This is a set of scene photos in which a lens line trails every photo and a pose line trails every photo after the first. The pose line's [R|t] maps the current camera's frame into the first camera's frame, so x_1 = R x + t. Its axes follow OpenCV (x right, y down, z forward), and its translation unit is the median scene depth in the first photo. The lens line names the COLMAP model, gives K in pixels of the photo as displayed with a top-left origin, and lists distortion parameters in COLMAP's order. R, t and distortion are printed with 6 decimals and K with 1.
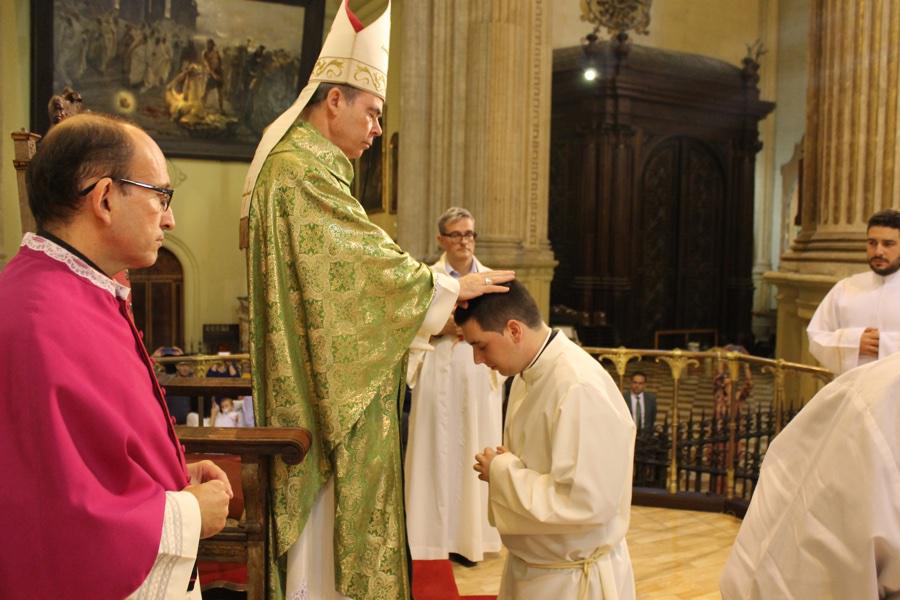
lens RADIAL K [[843.8, 0, 444.2], [0, 843.8, 299.4], [0, 0, 1]] dist [-0.144305, 0.141437]
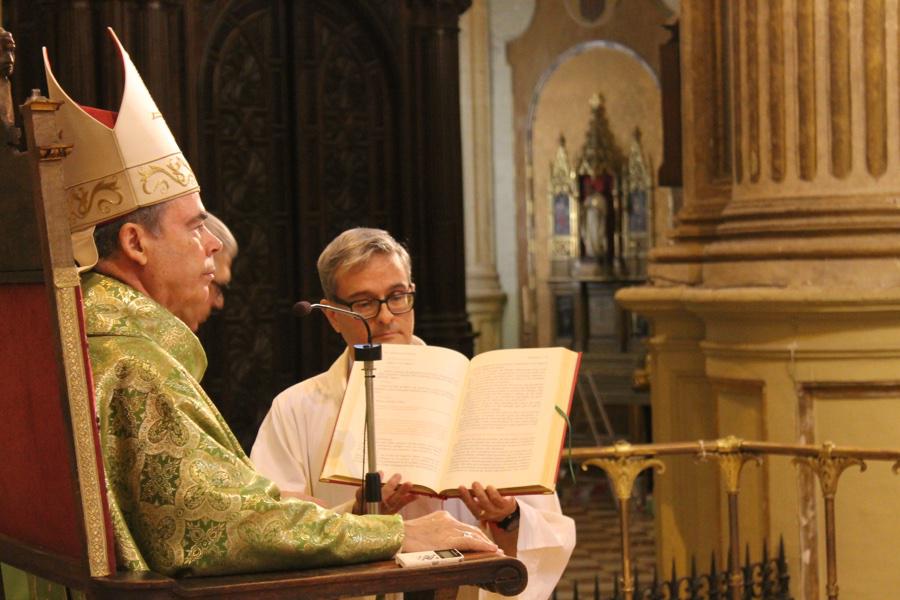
lens RADIAL K [[2305.2, 0, 418.8], [0, 2305.2, 300.0], [0, 0, 1]] dist [0.072779, 0.659940]
pose [[0.921816, -0.053597, 0.383904, -0.131564], [0.070262, 0.997092, -0.029506, 0.001886], [-0.381206, 0.054173, 0.922902, -0.094413]]
